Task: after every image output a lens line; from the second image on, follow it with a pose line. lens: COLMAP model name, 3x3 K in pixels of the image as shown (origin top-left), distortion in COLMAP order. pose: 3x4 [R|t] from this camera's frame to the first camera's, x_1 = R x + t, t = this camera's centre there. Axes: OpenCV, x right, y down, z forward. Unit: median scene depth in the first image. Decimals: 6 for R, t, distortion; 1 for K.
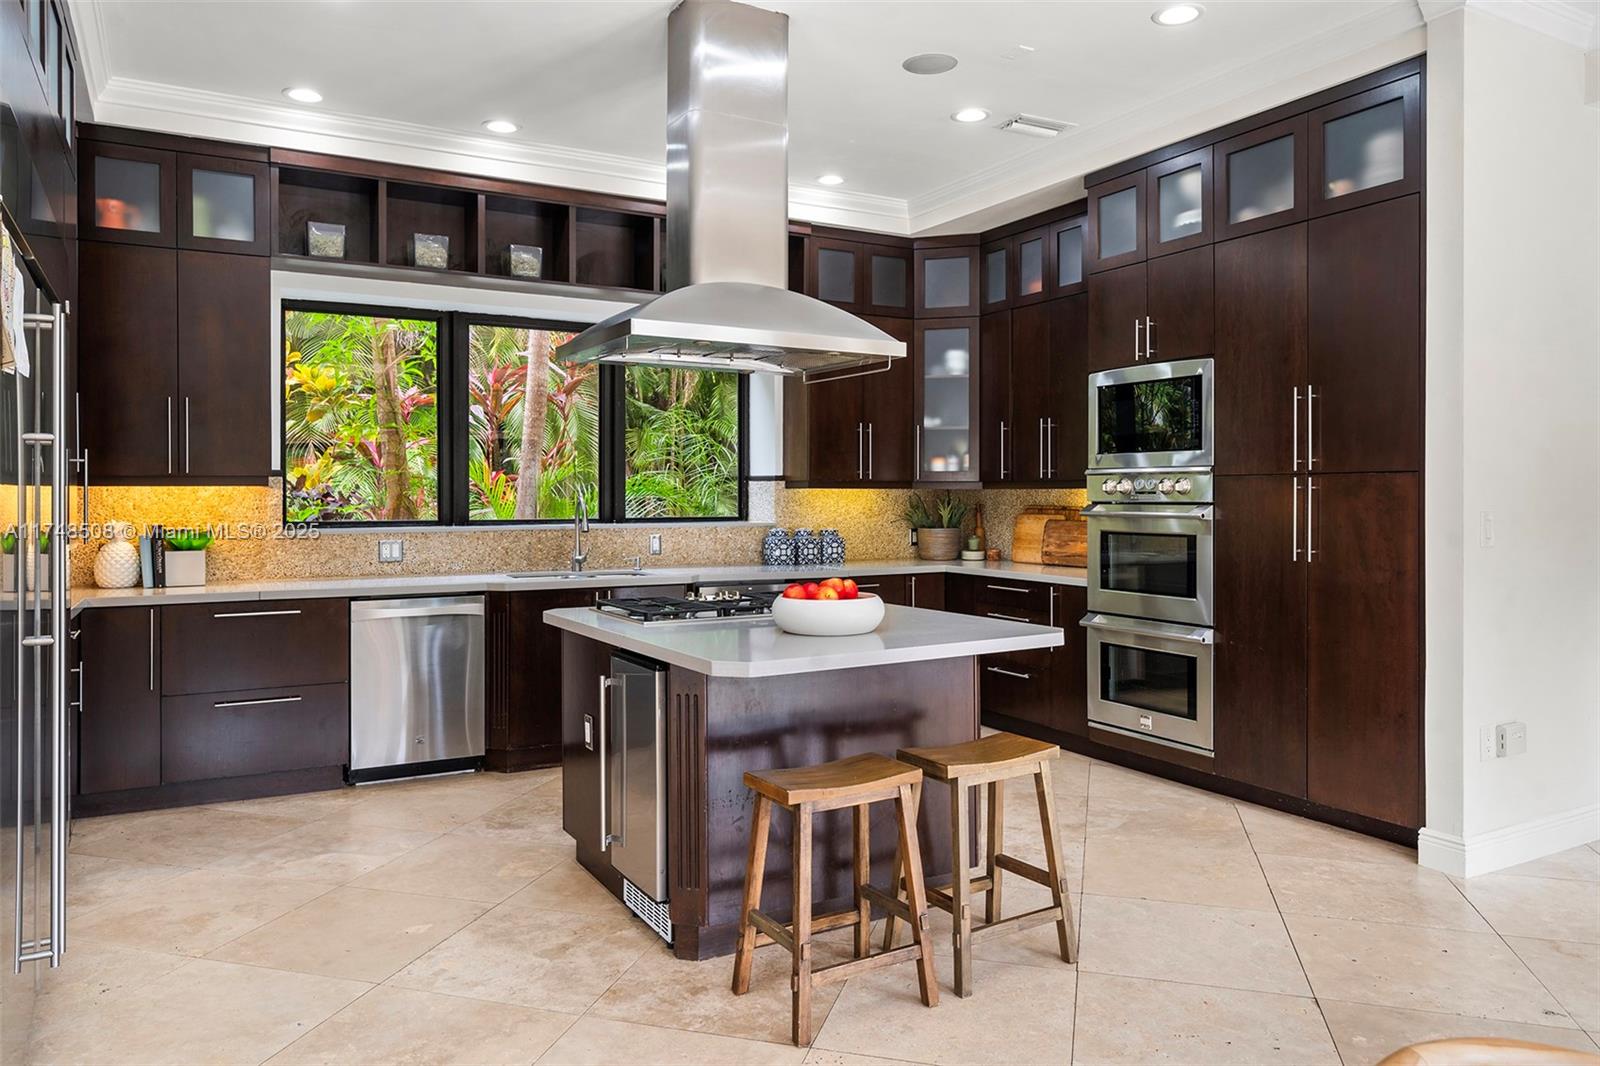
lens RADIAL K [[1092.1, 0, 800.0], [0, 1092.1, 533.0], [0, 0, 1]] dist [-0.008923, -0.003434]
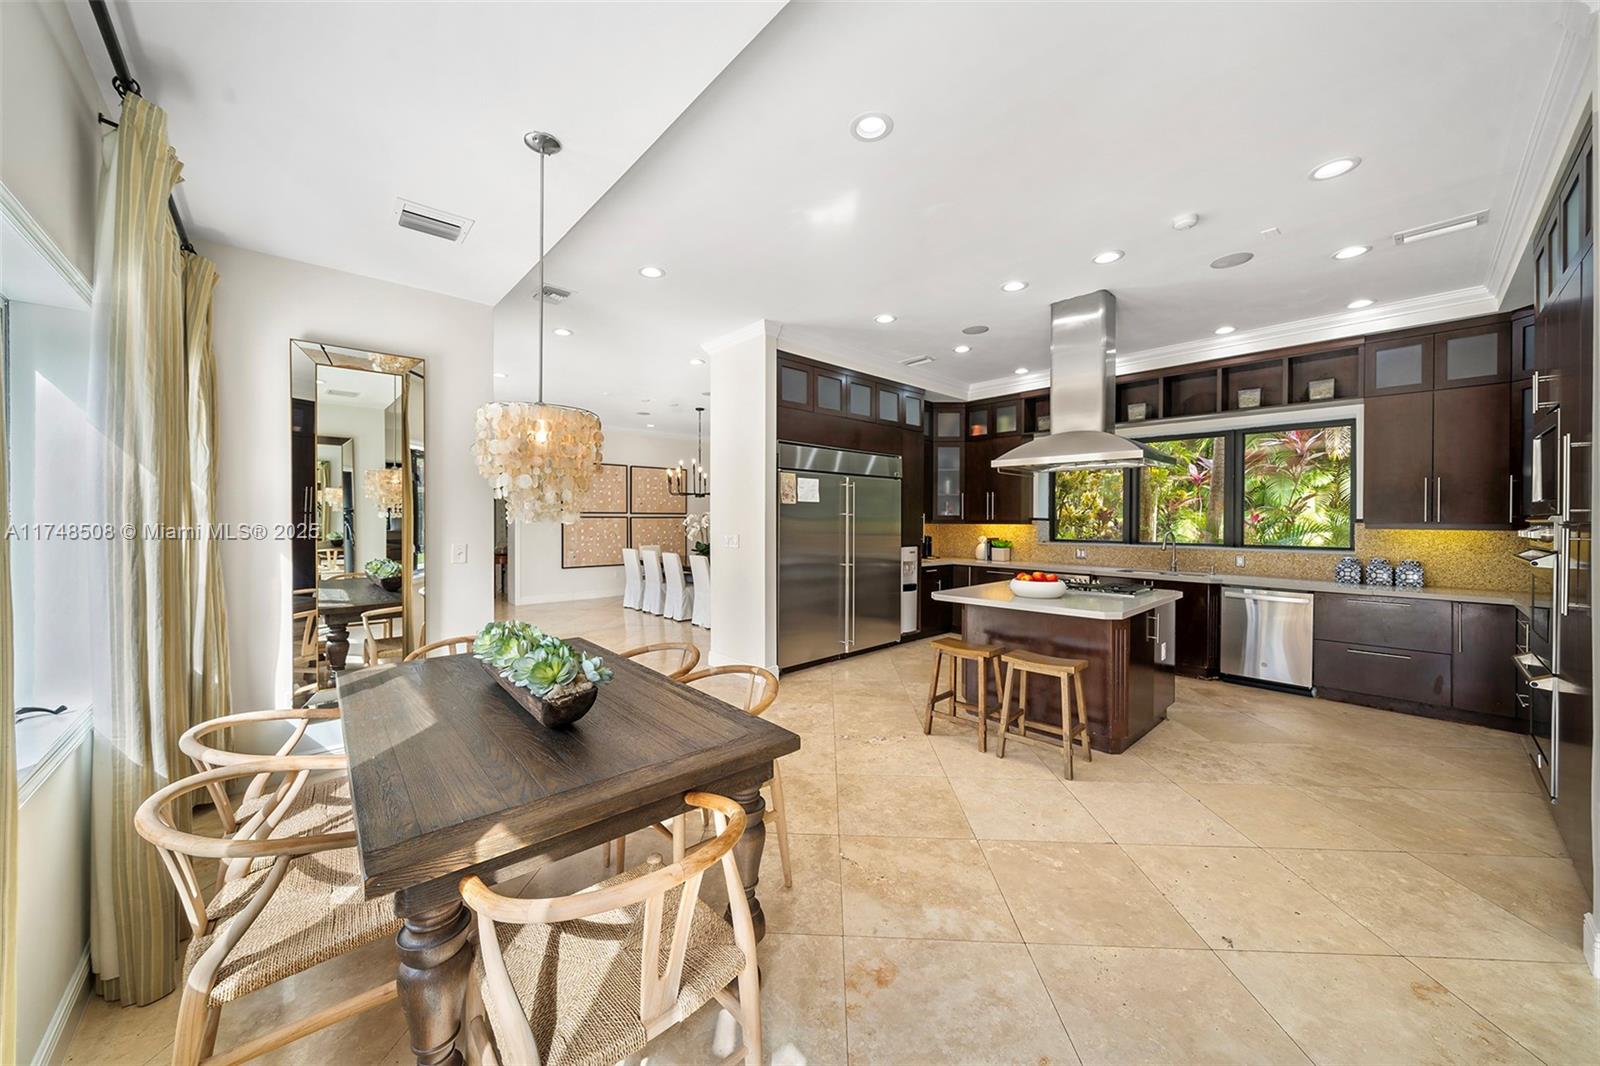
lens RADIAL K [[560.5, 0, 800.0], [0, 560.5, 533.0], [0, 0, 1]] dist [-0.000104, 0.000062]
pose [[0.225815, 0.019868, -0.973968, 0.696911], [-0.048956, 0.998760, 0.009023, -0.008863], [0.972939, 0.045644, 0.226507, 0.205778]]
